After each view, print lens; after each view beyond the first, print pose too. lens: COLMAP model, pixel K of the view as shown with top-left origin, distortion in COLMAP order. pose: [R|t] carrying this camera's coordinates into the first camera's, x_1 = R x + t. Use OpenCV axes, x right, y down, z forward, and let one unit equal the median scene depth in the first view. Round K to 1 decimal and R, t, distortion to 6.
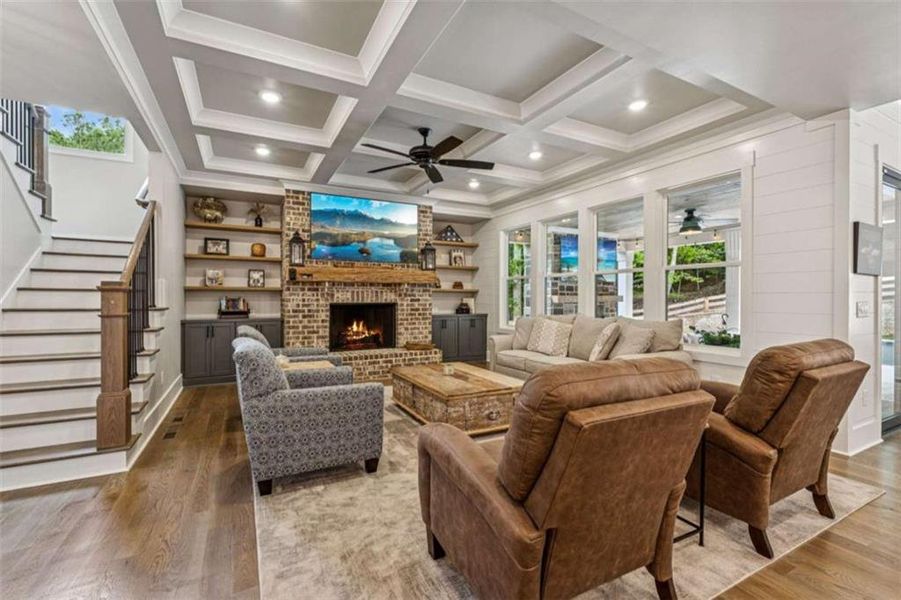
lens RADIAL K [[395.4, 0, 442.4], [0, 395.4, 298.1], [0, 0, 1]] dist [-0.002378, -0.000174]
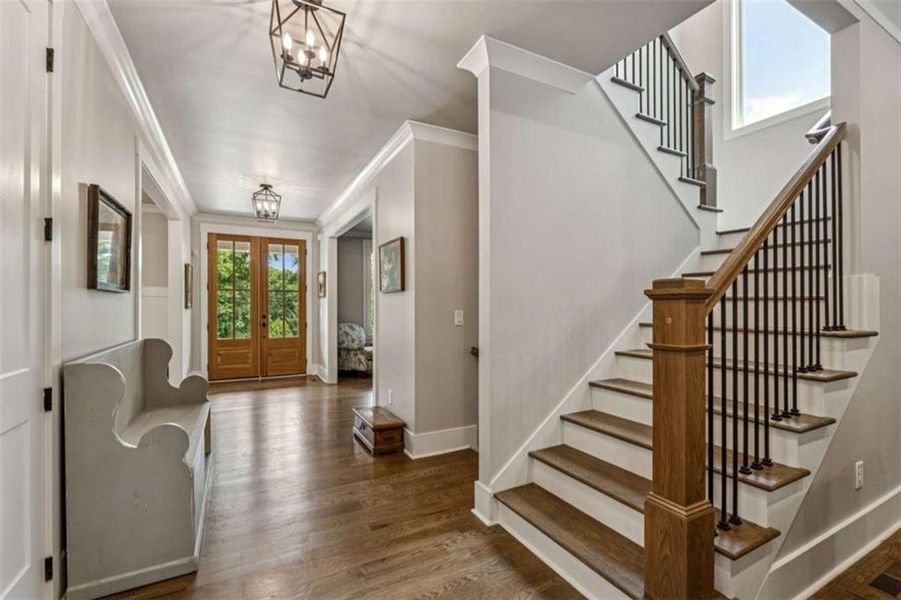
lens RADIAL K [[390.5, 0, 446.2], [0, 390.5, 306.5], [0, 0, 1]] dist [-0.014305, -0.000052]
pose [[0.004501, -0.001212, -0.999989, -0.157150], [-0.006037, 0.999981, -0.001239, -0.002398], [0.999972, 0.006042, 0.004494, 0.325293]]
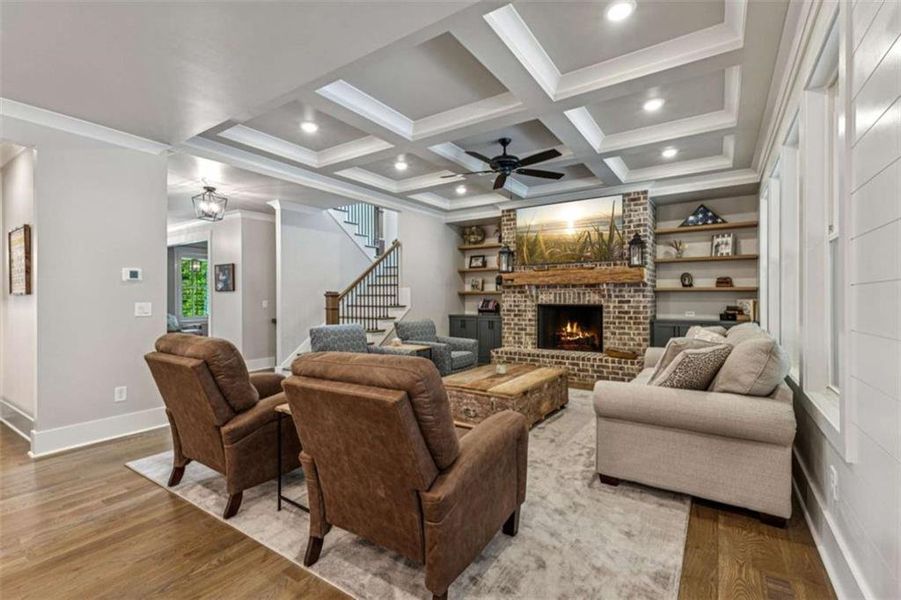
lens RADIAL K [[398.1, 0, 453.3], [0, 398.1, 297.0], [0, 0, 1]] dist [-0.001854, -0.000499]
pose [[0.489345, -0.007396, -0.872059, 0.572683], [0.001061, 0.999968, -0.007886, 0.001406], [0.872090, 0.002934, 0.489337, 0.254818]]
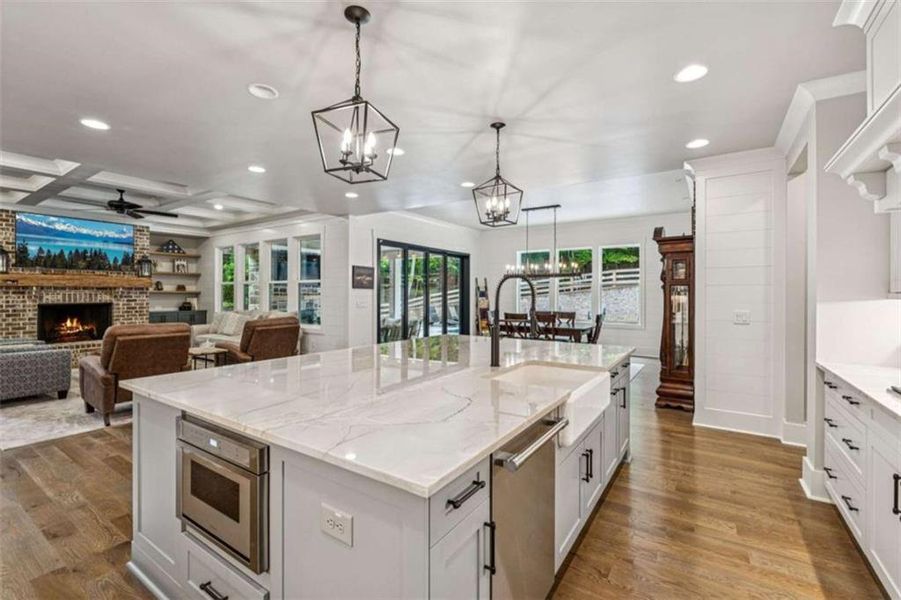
lens RADIAL K [[400.2, 0, 446.3], [0, 400.2, 294.2], [0, 0, 1]] dist [0.000609, -0.000093]
pose [[0.878086, -0.000784, 0.478502, 0.221432], [0.000240, 0.999999, 0.001199, -0.017844], [-0.478503, -0.000938, 0.878086, -0.659381]]
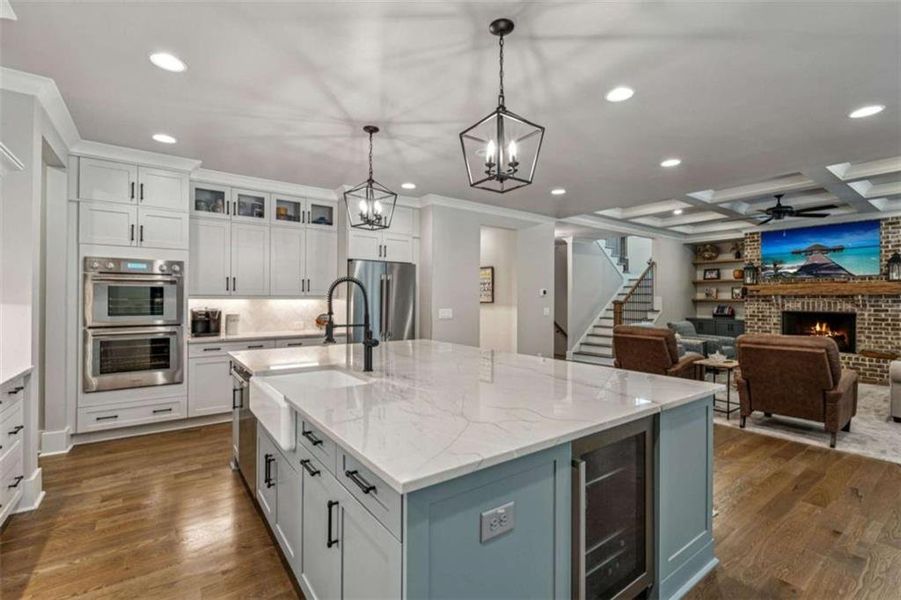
lens RADIAL K [[398.1, 0, 453.3], [0, 398.1, 297.0], [0, 0, 1]] dist [-0.001854, -0.000499]
pose [[0.156639, -0.008252, -0.987621, 0.864635], [-0.008469, 0.999917, -0.009697, -0.012090], [0.987620, 0.009883, 0.156556, -0.300435]]
